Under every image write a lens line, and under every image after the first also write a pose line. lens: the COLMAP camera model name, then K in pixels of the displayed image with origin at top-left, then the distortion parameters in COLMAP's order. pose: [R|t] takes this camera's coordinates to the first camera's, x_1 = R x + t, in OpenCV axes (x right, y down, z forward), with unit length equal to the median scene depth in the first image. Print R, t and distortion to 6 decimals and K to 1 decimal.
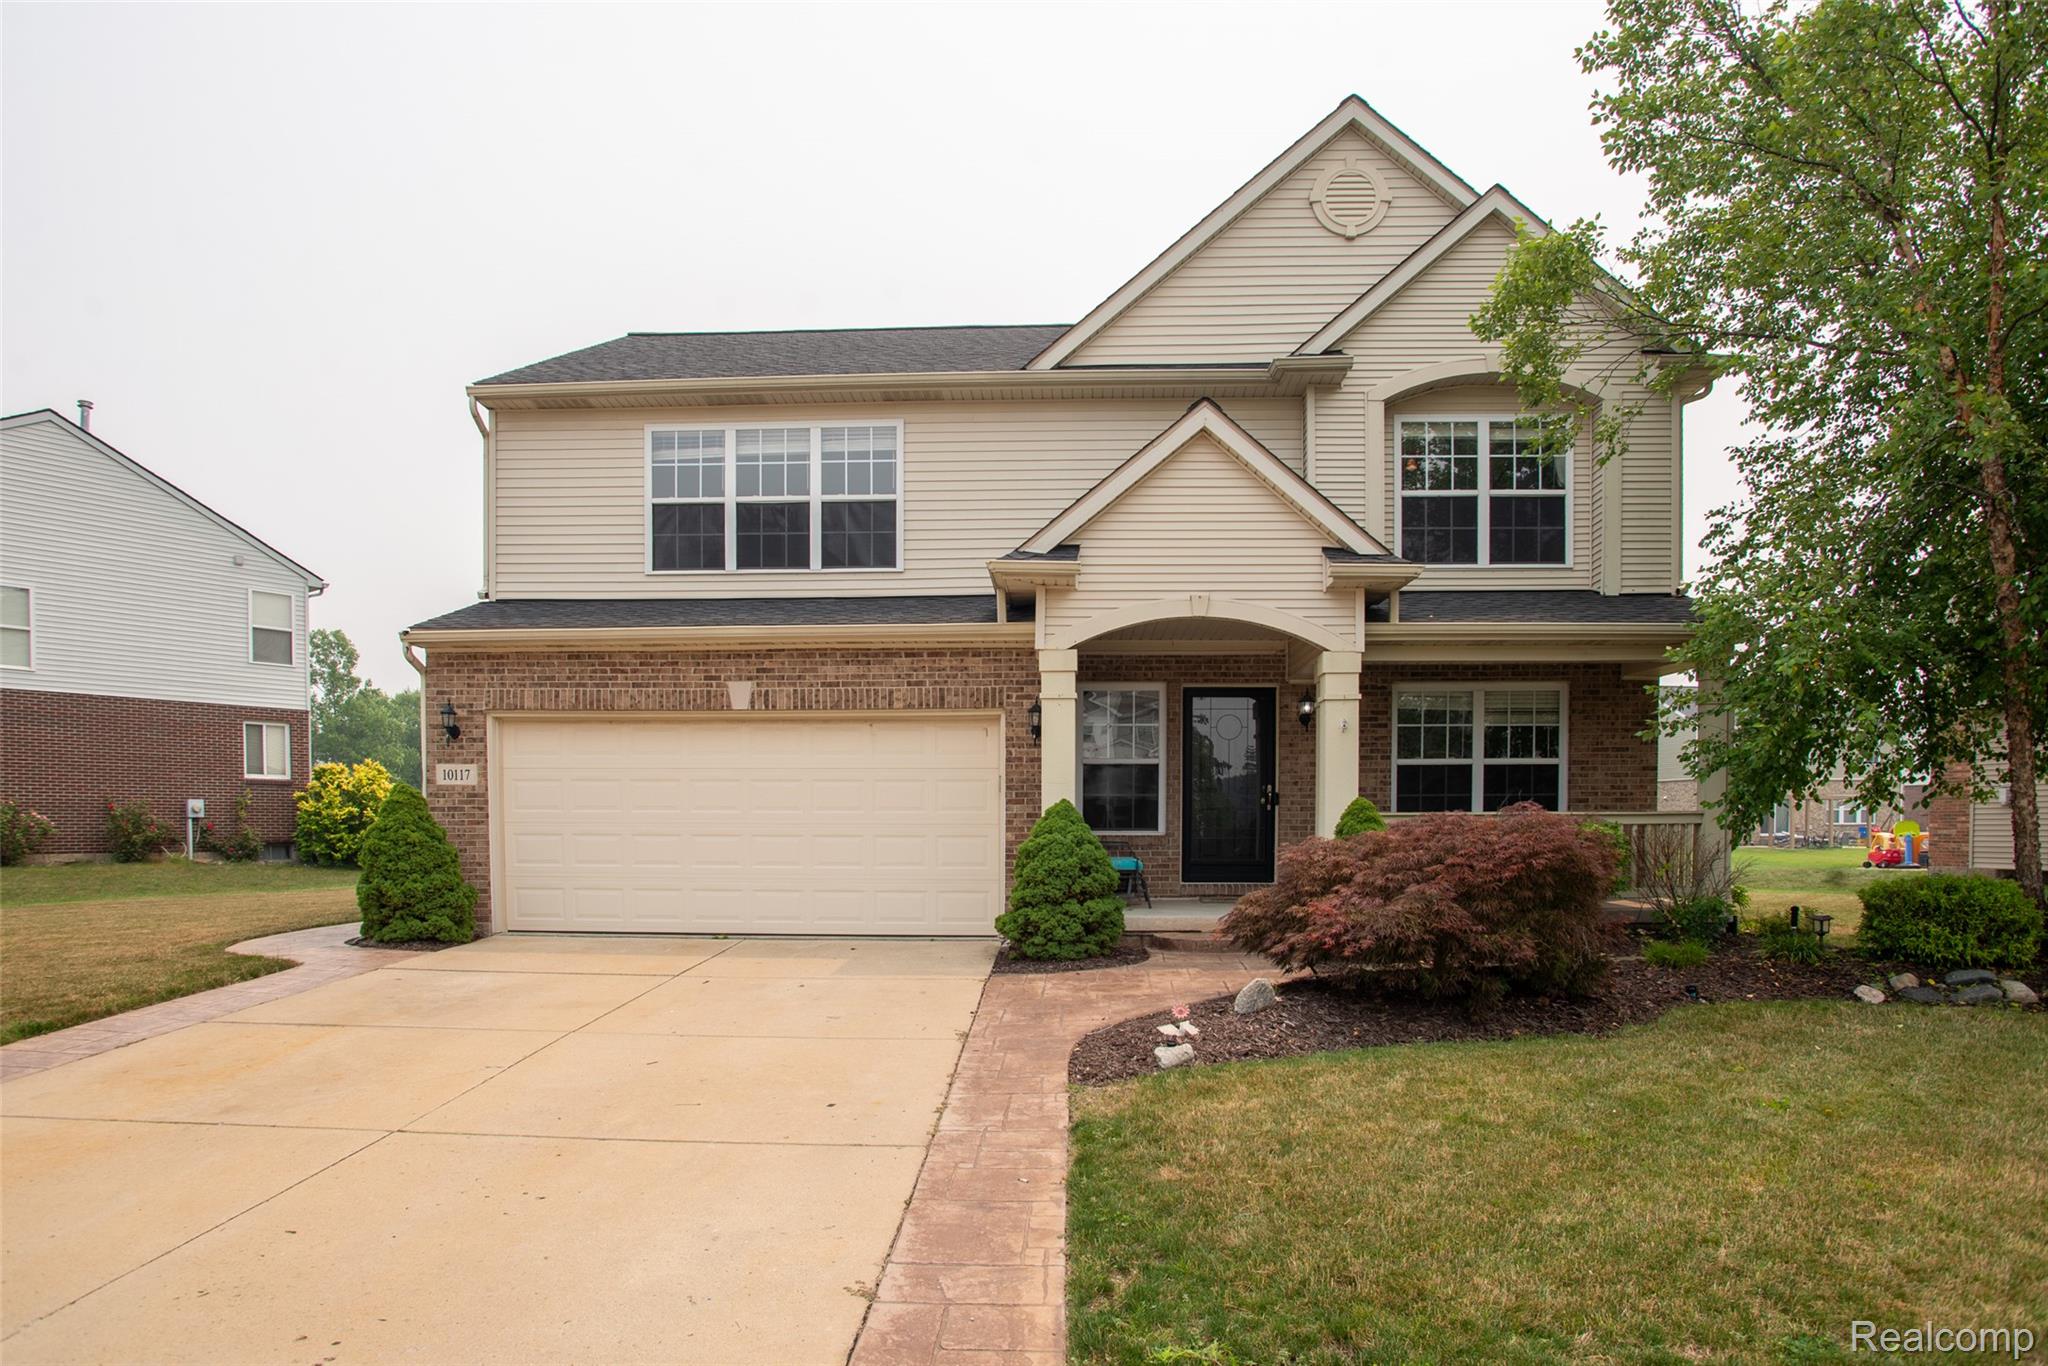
lens RADIAL K [[1235.8, 0, 1022.2], [0, 1235.8, 830.6], [0, 0, 1]] dist [-0.003633, -0.000173]
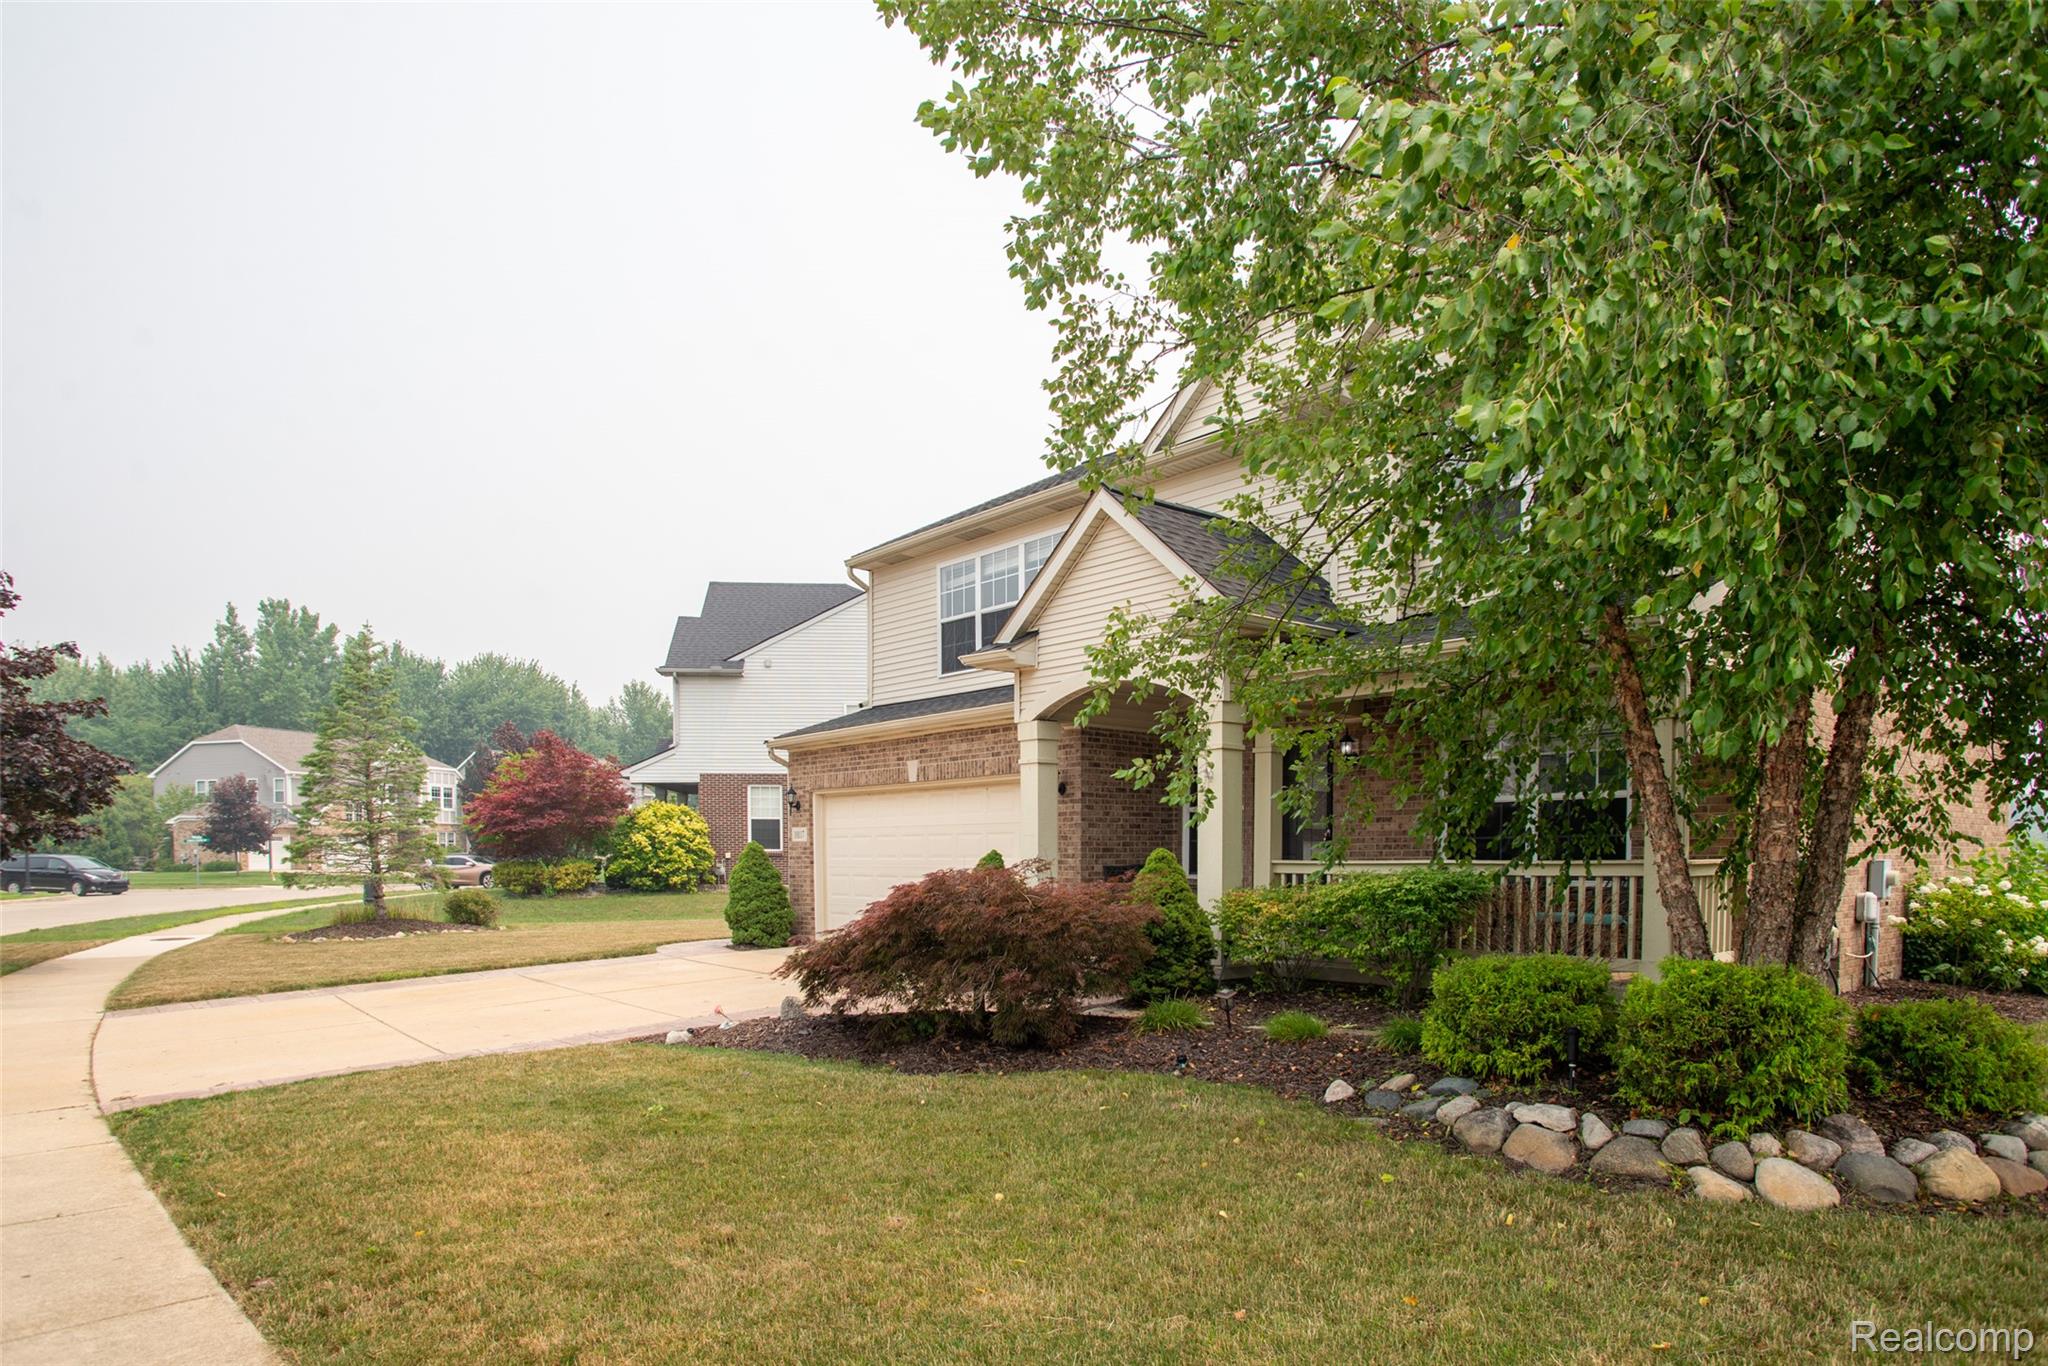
lens RADIAL K [[1235.8, 0, 1022.2], [0, 1235.8, 830.6], [0, 0, 1]] dist [-0.003633, -0.000173]
pose [[0.701619, -0.018946, -0.712300, 0.775696], [0.000848, 0.999668, -0.025755, -0.012799], [0.712552, 0.017466, 0.701402, 0.166328]]
